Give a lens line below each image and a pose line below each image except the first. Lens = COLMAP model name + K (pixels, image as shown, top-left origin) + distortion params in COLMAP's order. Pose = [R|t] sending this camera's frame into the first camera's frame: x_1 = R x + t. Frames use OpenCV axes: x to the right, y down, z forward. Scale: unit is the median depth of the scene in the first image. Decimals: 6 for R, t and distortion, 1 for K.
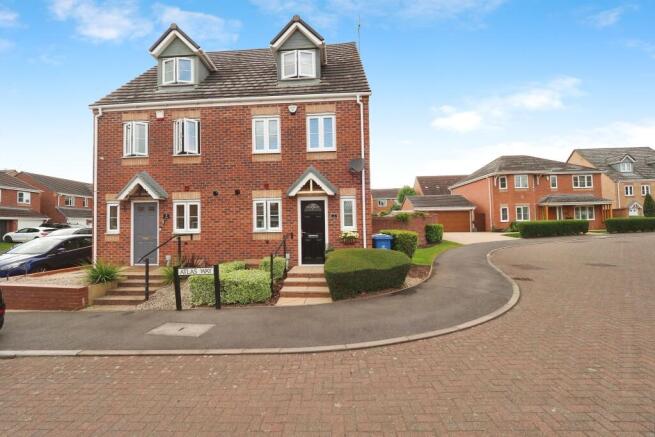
lens RADIAL K [[270.9, 0, 324.7], [0, 270.9, 231.2], [0, 0, 1]] dist [-0.001185, -0.000170]
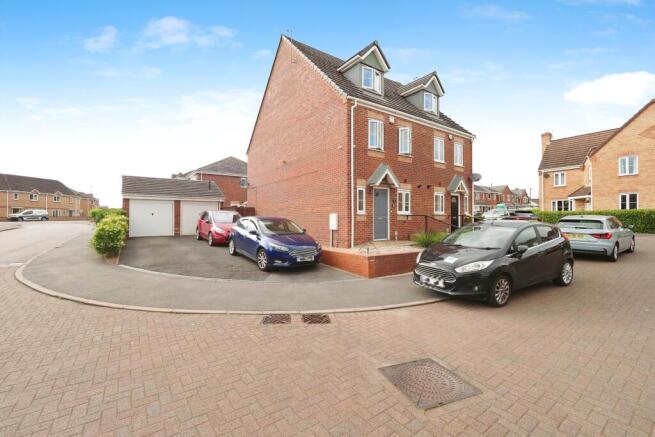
lens RADIAL K [[285.9, 0, 327.1], [0, 285.9, 218.2], [0, 0, 1]] dist [-0.001117, -0.000004]
pose [[0.763536, 0.003261, 0.645757, -1.691688], [-0.017836, 0.999712, 0.016040, 0.009208], [-0.645519, -0.023764, 0.763375, 0.175255]]
